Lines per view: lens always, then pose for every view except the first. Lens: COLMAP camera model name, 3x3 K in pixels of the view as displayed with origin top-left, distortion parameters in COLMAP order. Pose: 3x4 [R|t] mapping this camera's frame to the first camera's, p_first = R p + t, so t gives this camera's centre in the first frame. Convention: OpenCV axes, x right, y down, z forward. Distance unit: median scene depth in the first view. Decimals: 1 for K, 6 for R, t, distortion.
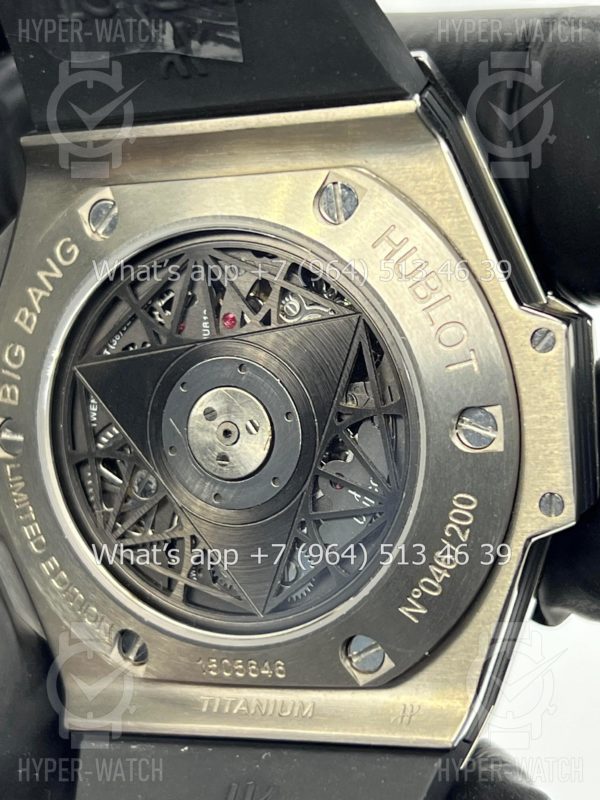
lens RADIAL K [[1867.6, 0, 300.0], [0, 1867.6, 400.0], [0, 0, 1]] dist [0.210284, -0.406535]
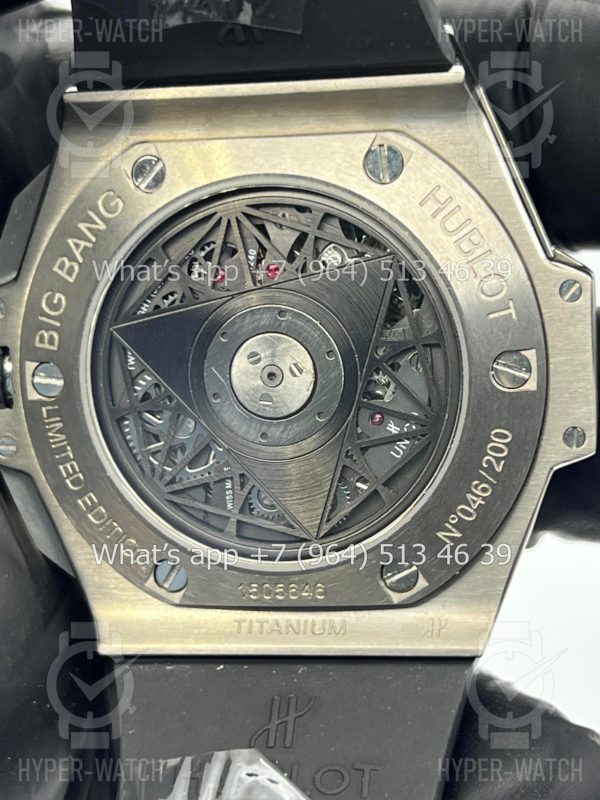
lens RADIAL K [[1867.6, 0, 300.0], [0, 1867.6, 400.0], [0, 0, 1]] dist [0.210284, -0.406535]
pose [[0.979079, -0.009239, 0.203272, -0.246958], [0.002464, 0.999434, 0.033558, -0.004487], [-0.203467, -0.032355, 0.978547, -0.062262]]
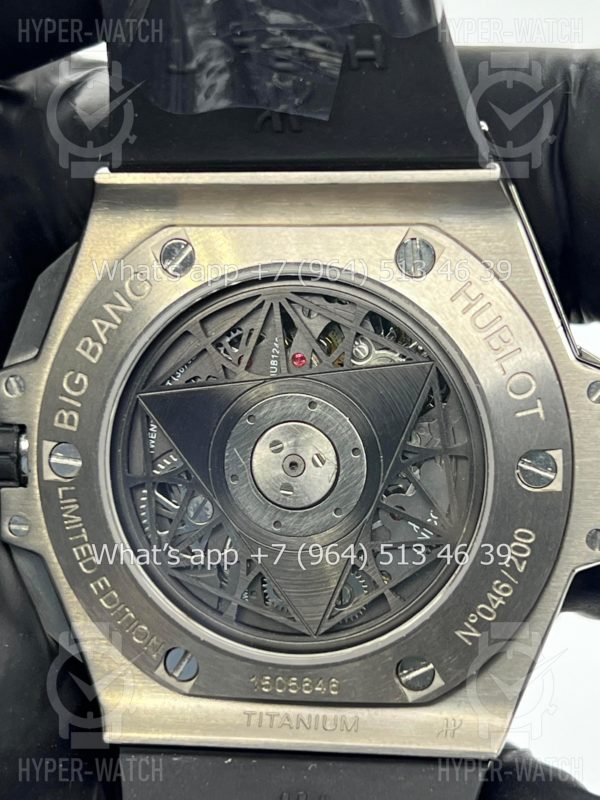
lens RADIAL K [[1867.6, 0, 300.0], [0, 1867.6, 400.0], [0, 0, 1]] dist [0.210284, -0.406535]
pose [[0.974745, 0.035622, 0.220460, -0.277112], [-0.036045, 0.999348, -0.002106, -0.017751], [-0.220391, -0.005894, 0.975394, -0.043784]]
